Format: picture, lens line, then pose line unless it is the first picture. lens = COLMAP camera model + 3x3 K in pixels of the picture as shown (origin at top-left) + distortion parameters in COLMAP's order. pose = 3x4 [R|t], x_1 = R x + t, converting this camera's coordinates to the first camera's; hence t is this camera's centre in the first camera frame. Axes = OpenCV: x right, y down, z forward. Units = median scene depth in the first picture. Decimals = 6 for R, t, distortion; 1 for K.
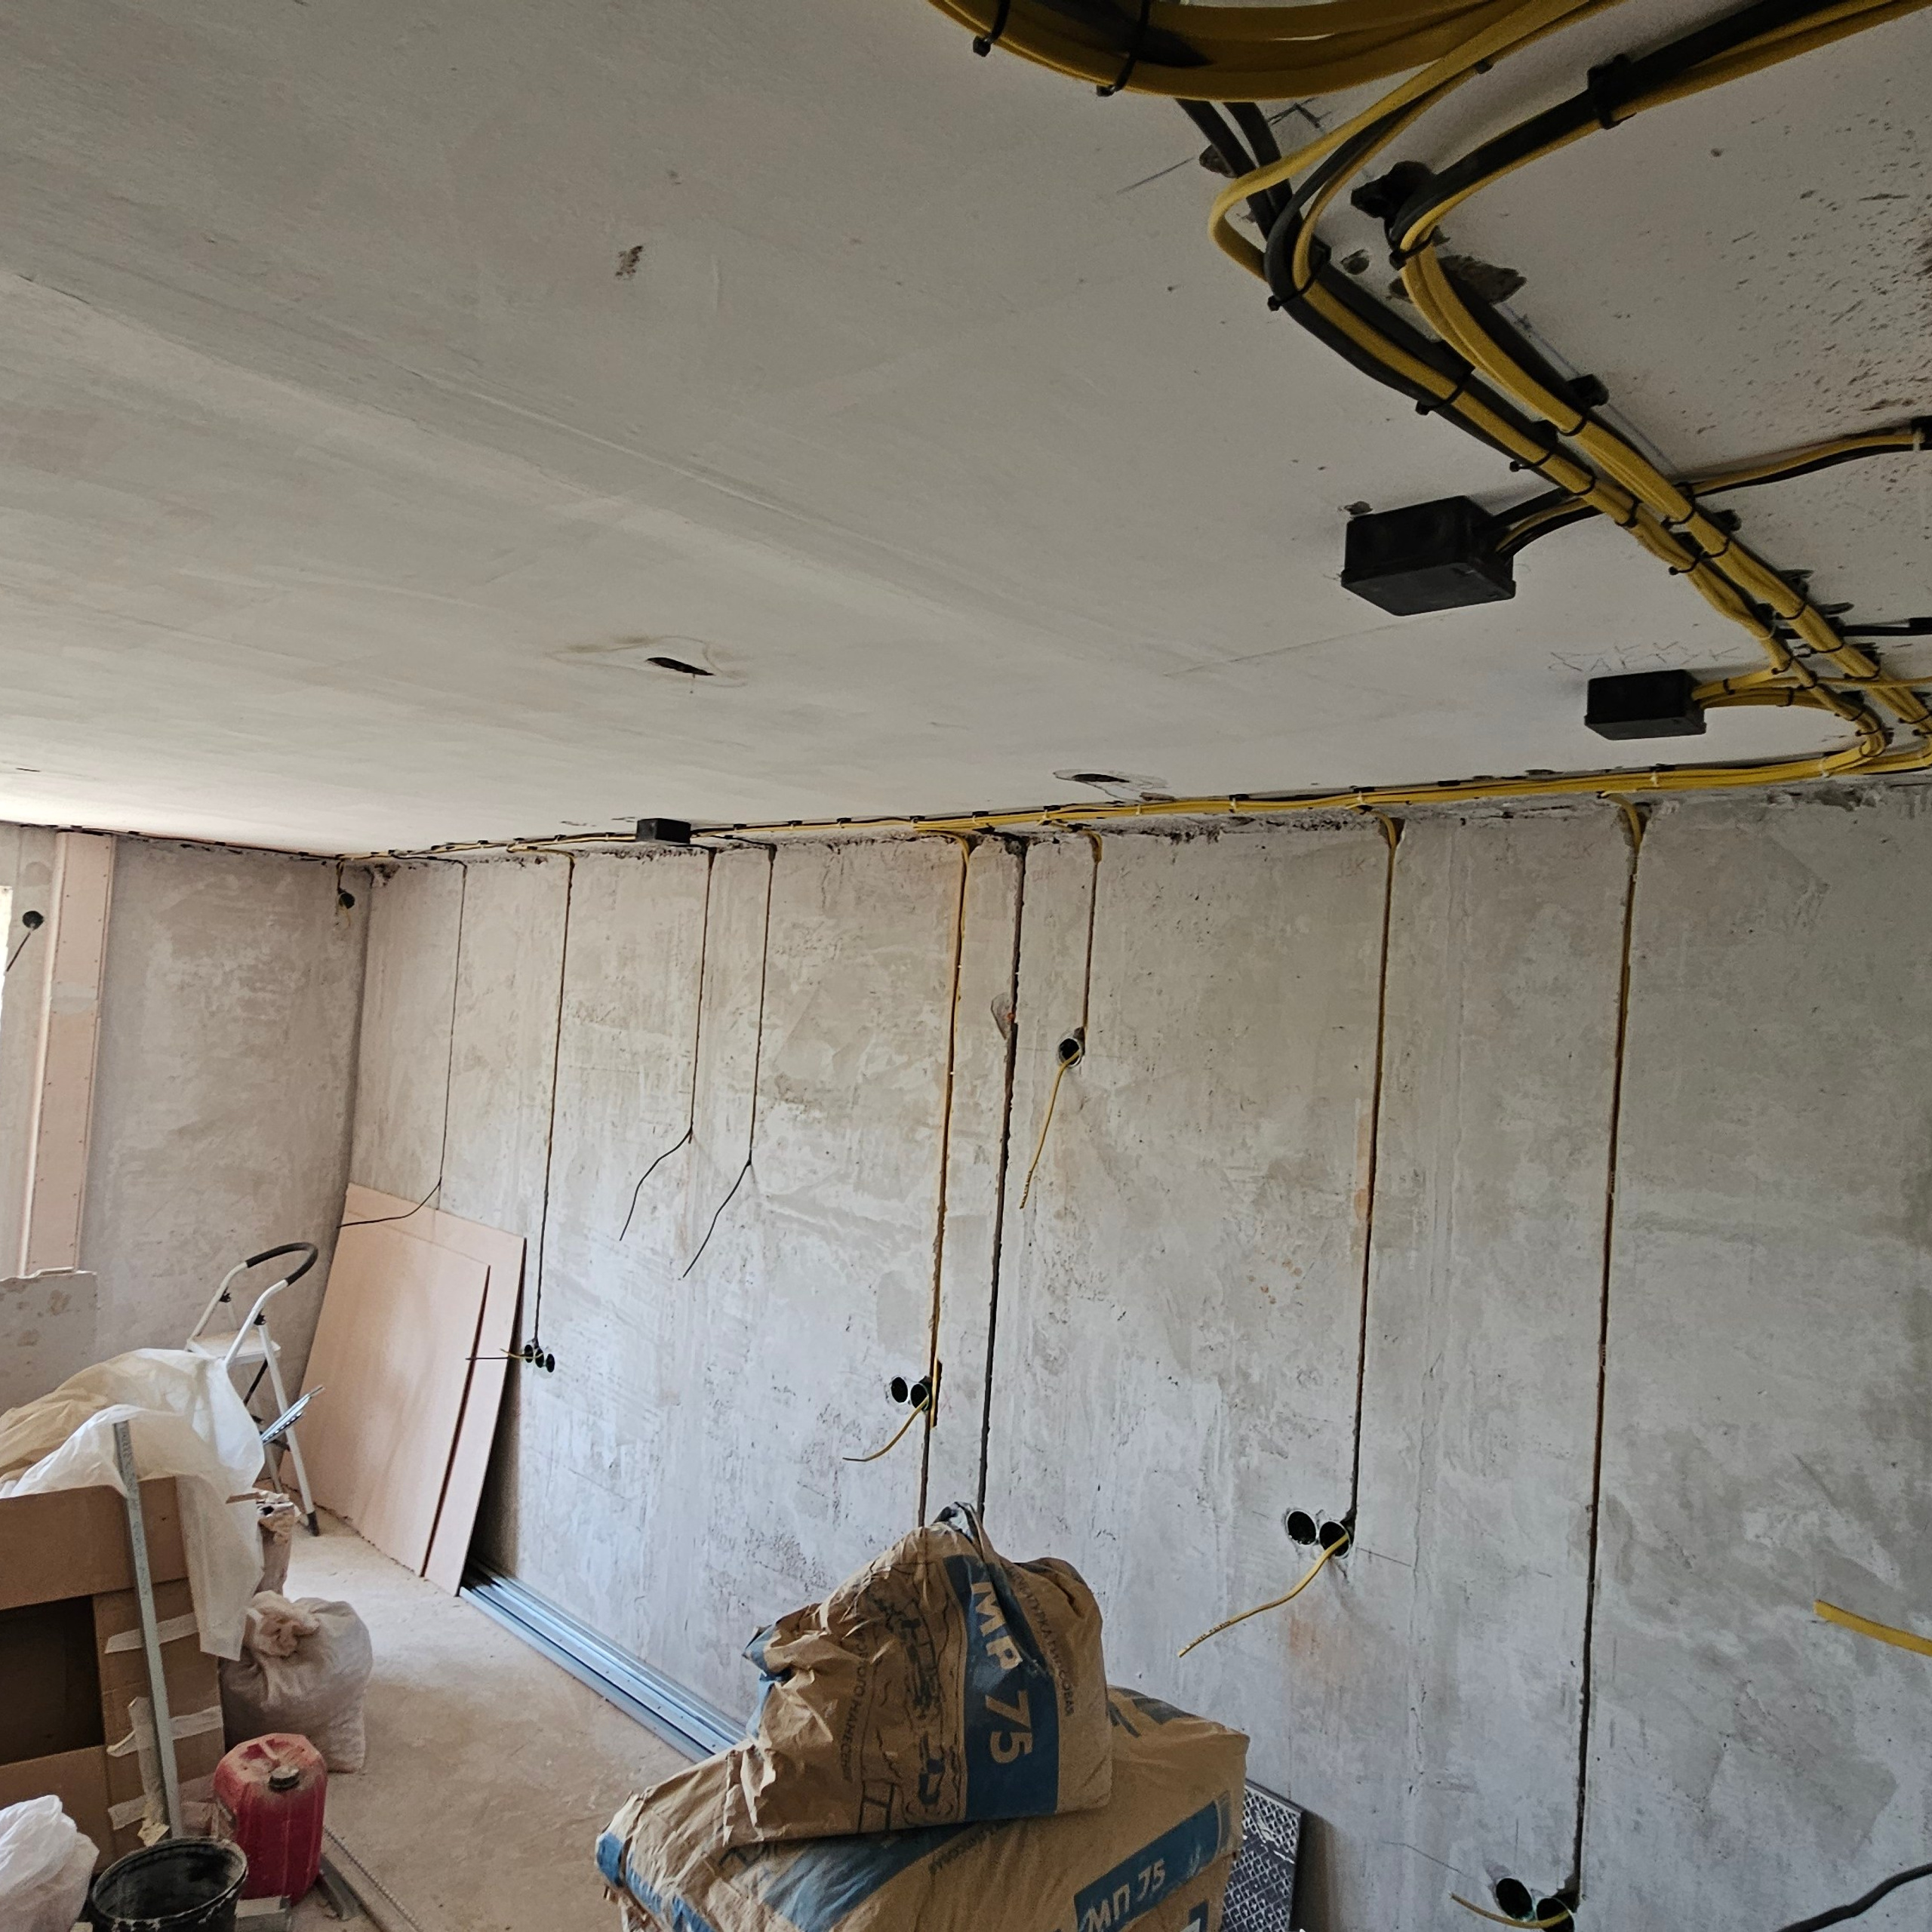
lens RADIAL K [[1386.0, 0, 973.5], [0, 1386.0, 968.3], [0, 0, 1]] dist [-0.000061, 0.000956]
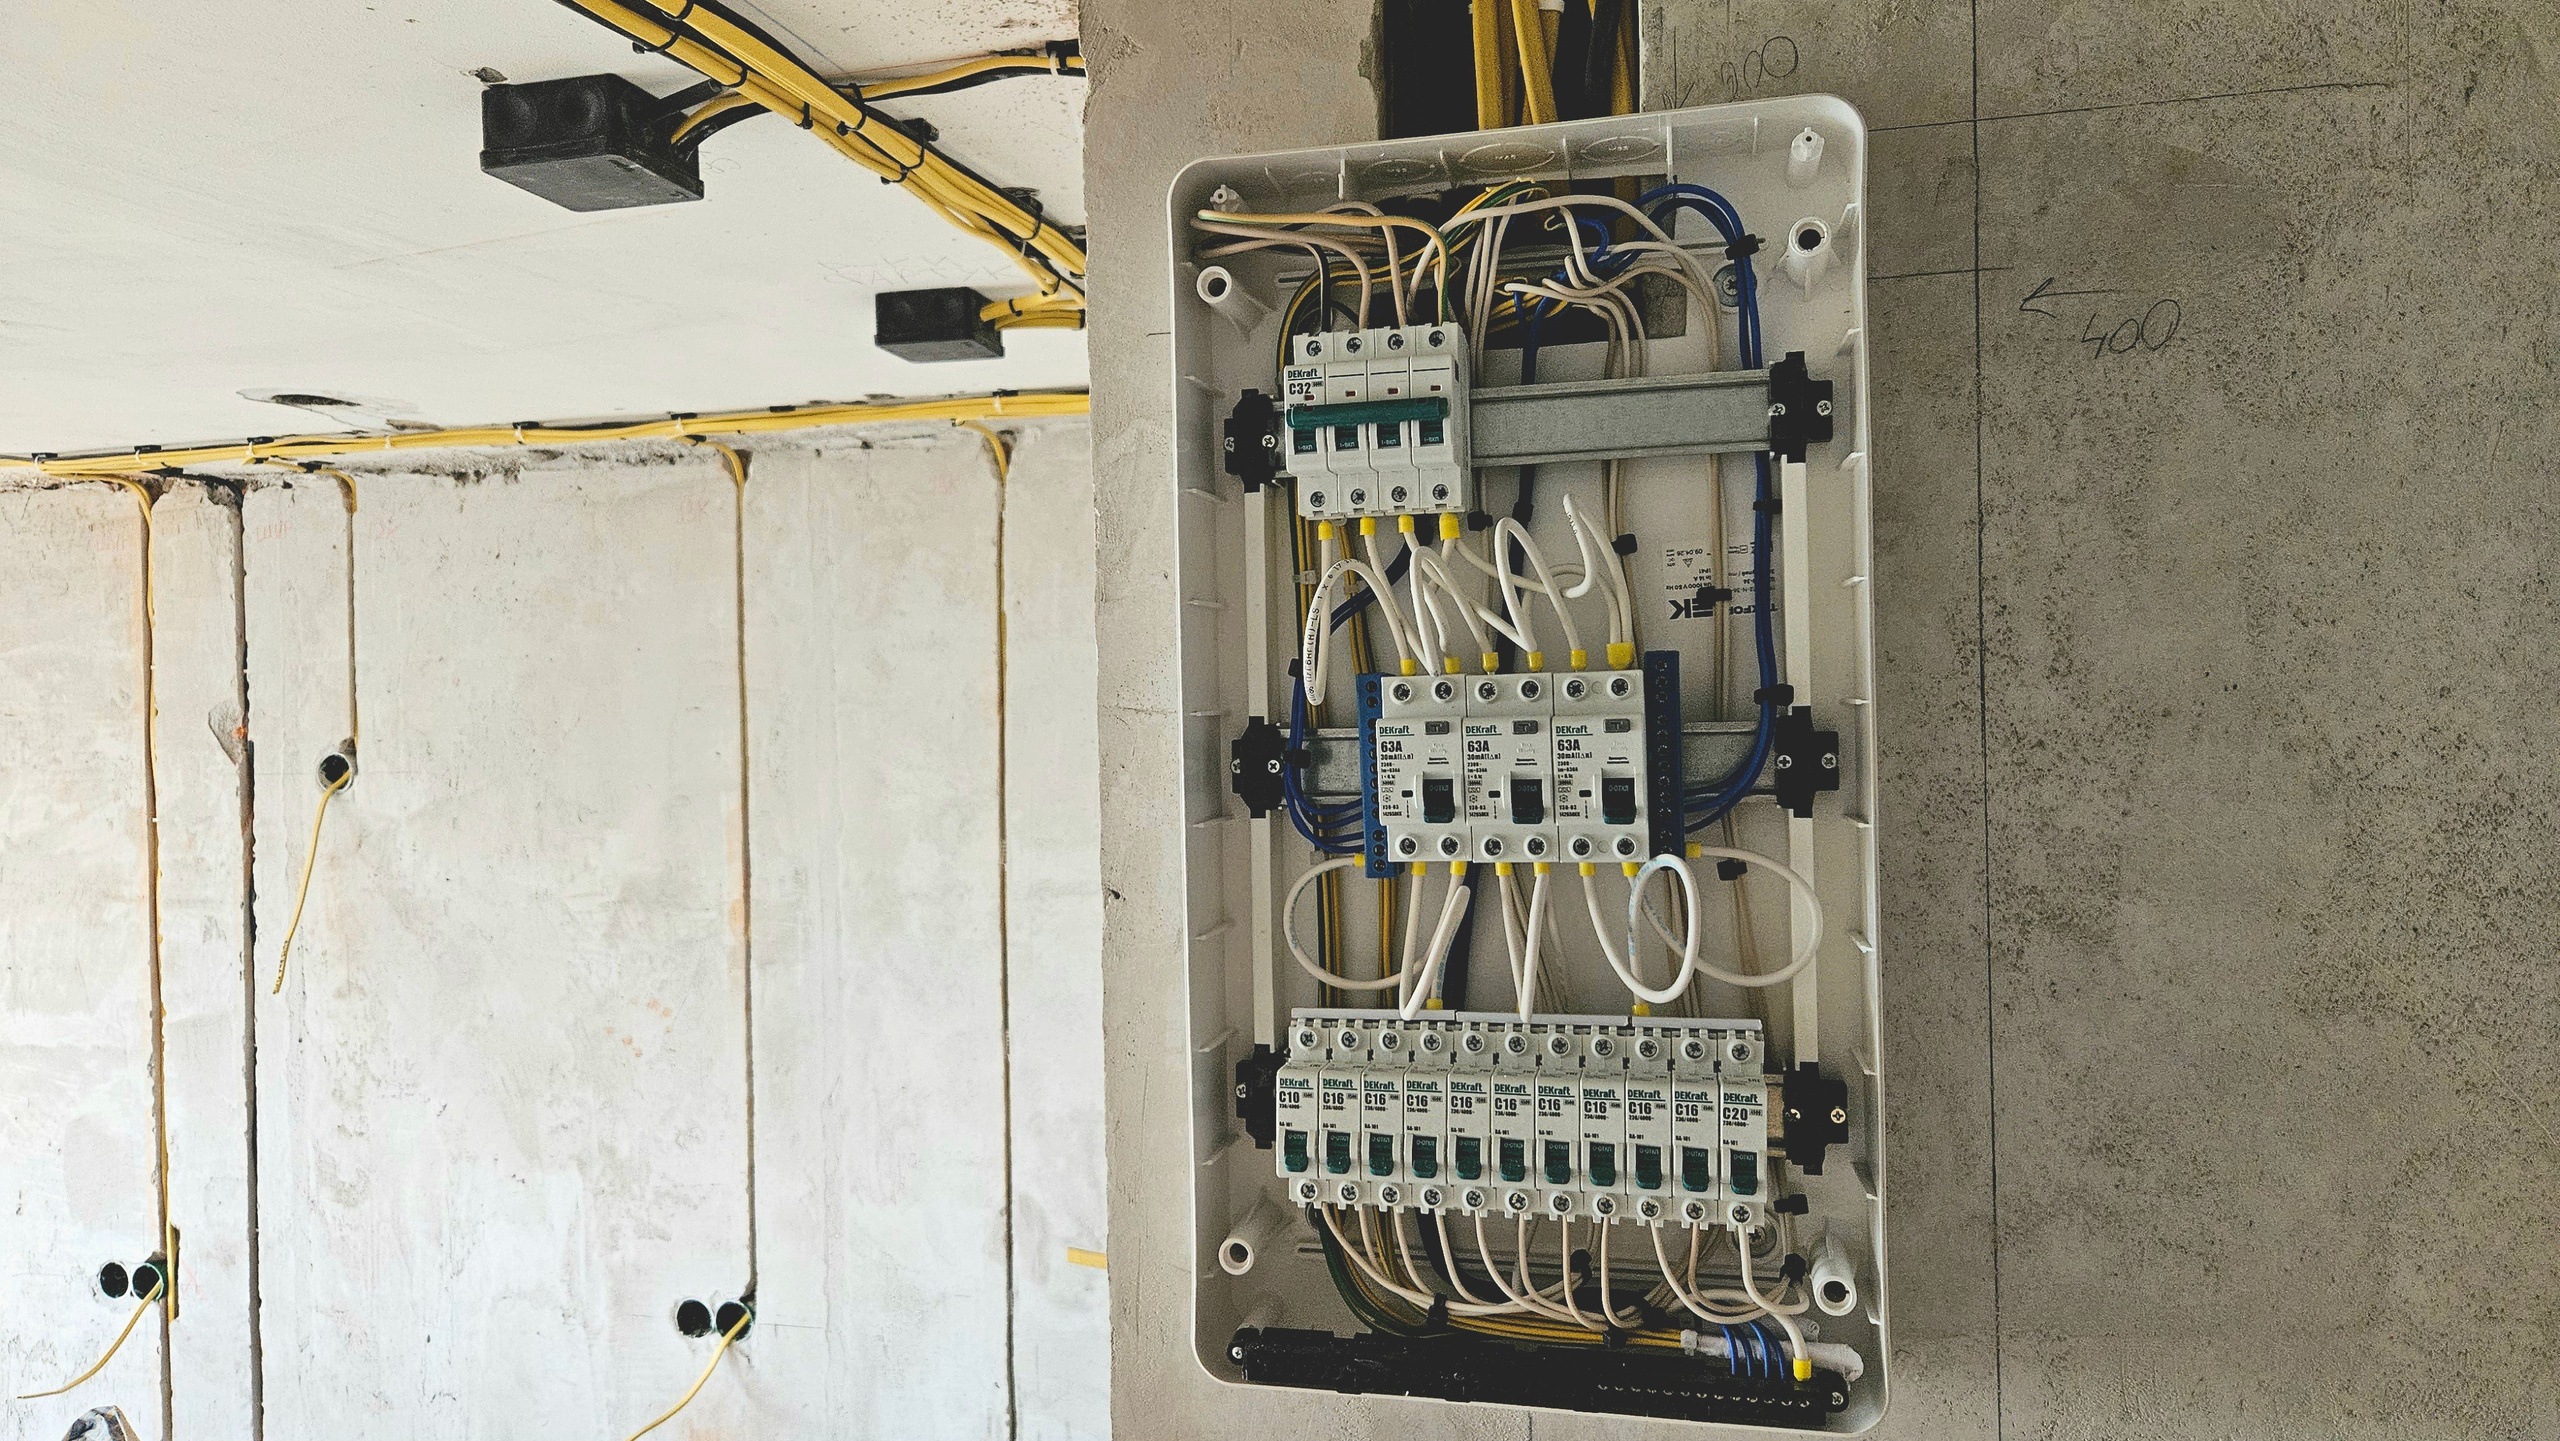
lens RADIAL K [[1713.8, 0, 1280.6], [0, 1713.8, 707.9], [0, 0, 1]] dist [0.042680, -0.033020]
pose [[0.867486, -0.087554, 0.489696, 0.065426], [0.065436, 0.995920, 0.062144, 0.002034], [-0.493139, -0.021866, 0.869676, -0.052176]]
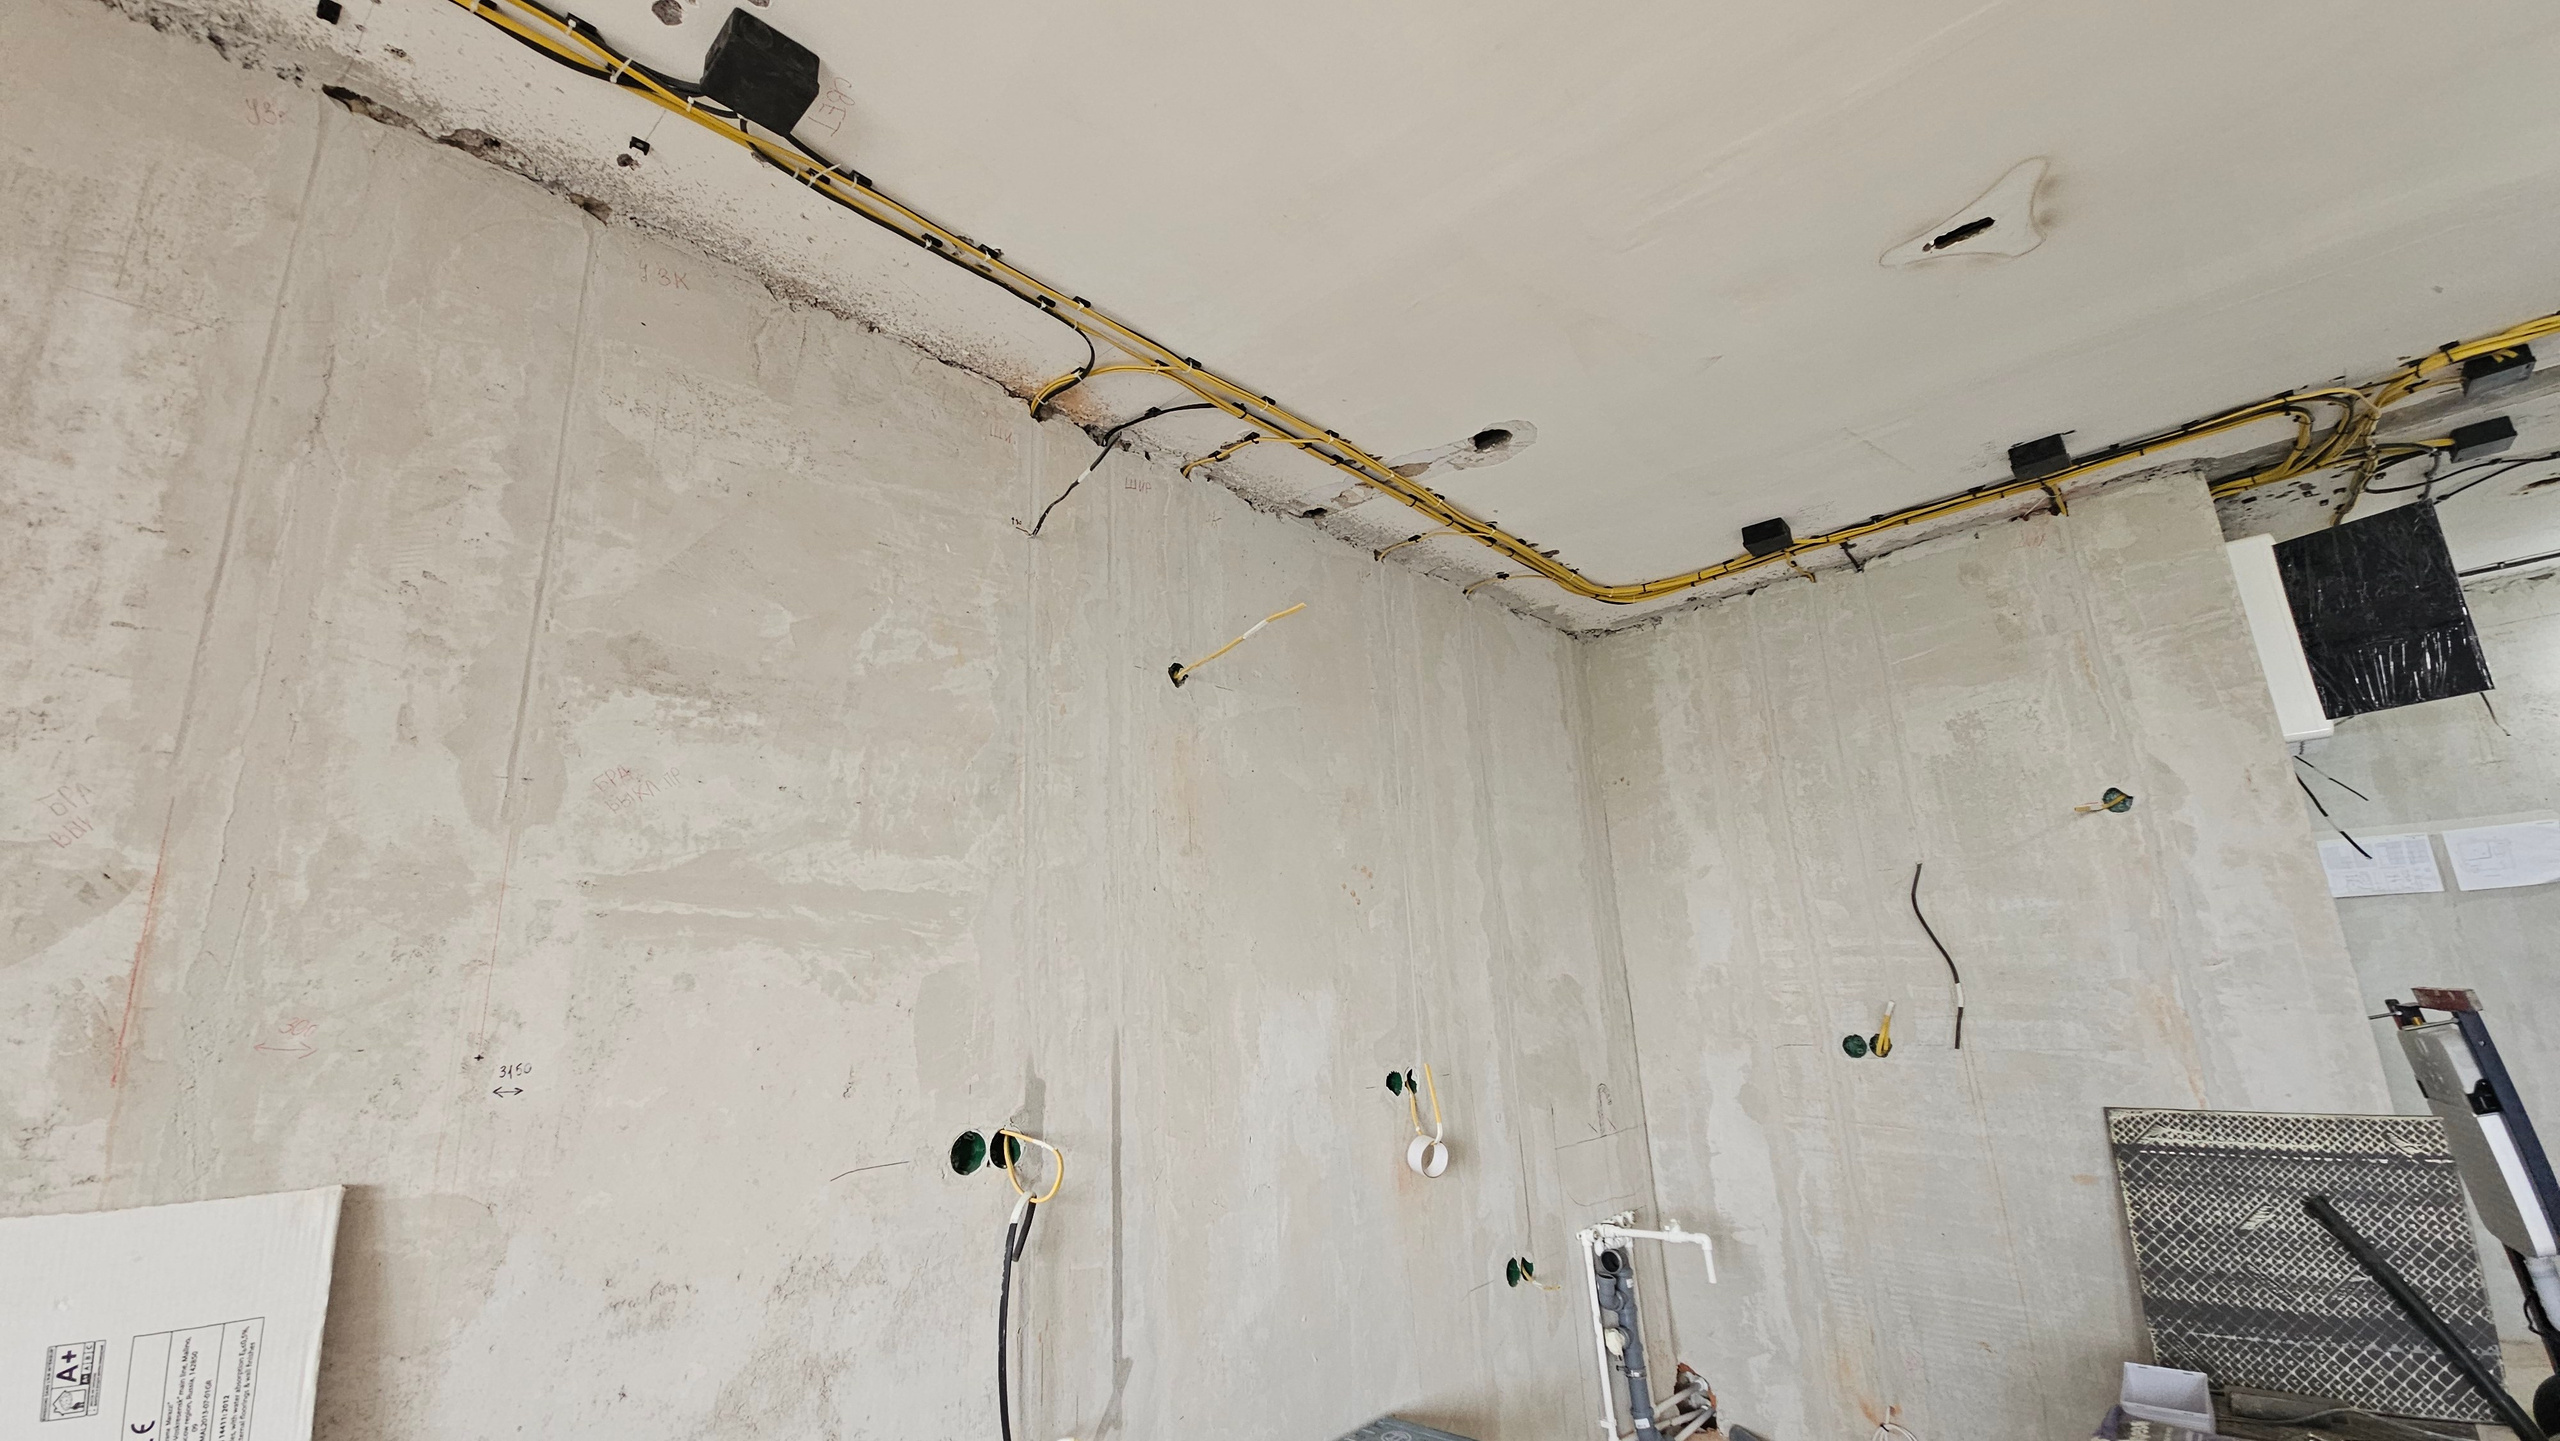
lens RADIAL K [[1027.7, 0, 1279.1], [0, 1027.7, 715.4], [0, 0, 1]] dist [0.006934, -0.004847]
pose [[0.001485, 0.190251, 0.981734, -0.685061], [0.019064, 0.981552, -0.190245, 0.247379], [-0.999817, 0.018999, -0.002170, 1.057630]]
